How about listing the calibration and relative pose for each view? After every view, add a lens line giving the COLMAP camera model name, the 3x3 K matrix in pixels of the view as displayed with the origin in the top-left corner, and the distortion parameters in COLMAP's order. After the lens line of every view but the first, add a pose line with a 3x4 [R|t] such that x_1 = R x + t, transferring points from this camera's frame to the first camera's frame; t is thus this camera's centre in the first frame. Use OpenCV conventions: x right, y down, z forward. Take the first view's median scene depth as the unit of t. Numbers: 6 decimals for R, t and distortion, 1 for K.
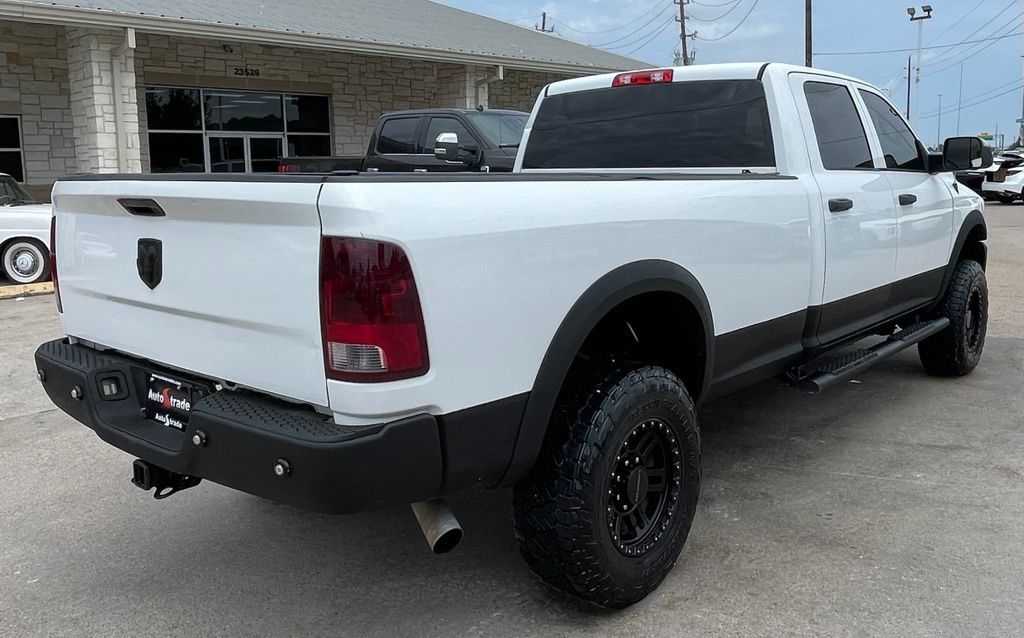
lens RADIAL K [[863.6, 0, 530.3], [0, 863.6, 294.3], [0, 0, 1]] dist [0.023591, -0.005113]
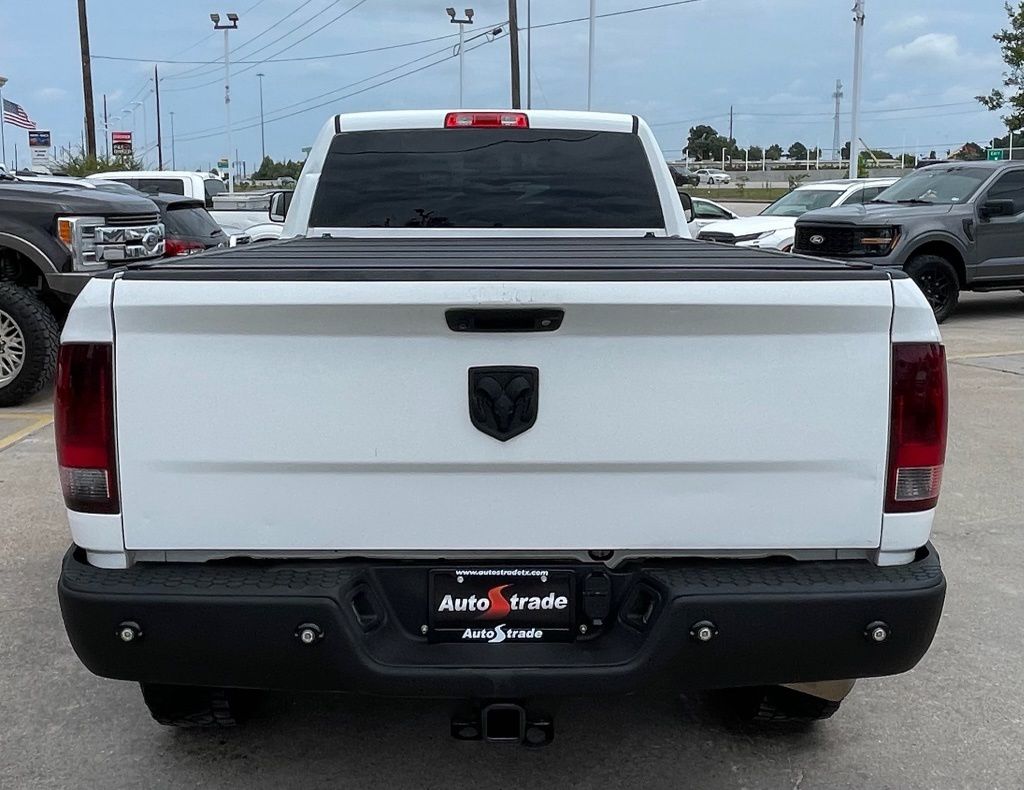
lens RADIAL K [[1085.8, 0, 488.2], [0, 1085.8, 337.3], [0, 0, 1]] dist [0.040048, 0.000000]
pose [[0.747451, -0.076458, 0.659902, -0.449907], [0.086752, 0.996082, 0.017147, -0.045809], [-0.658628, 0.044431, 0.751156, 0.169842]]
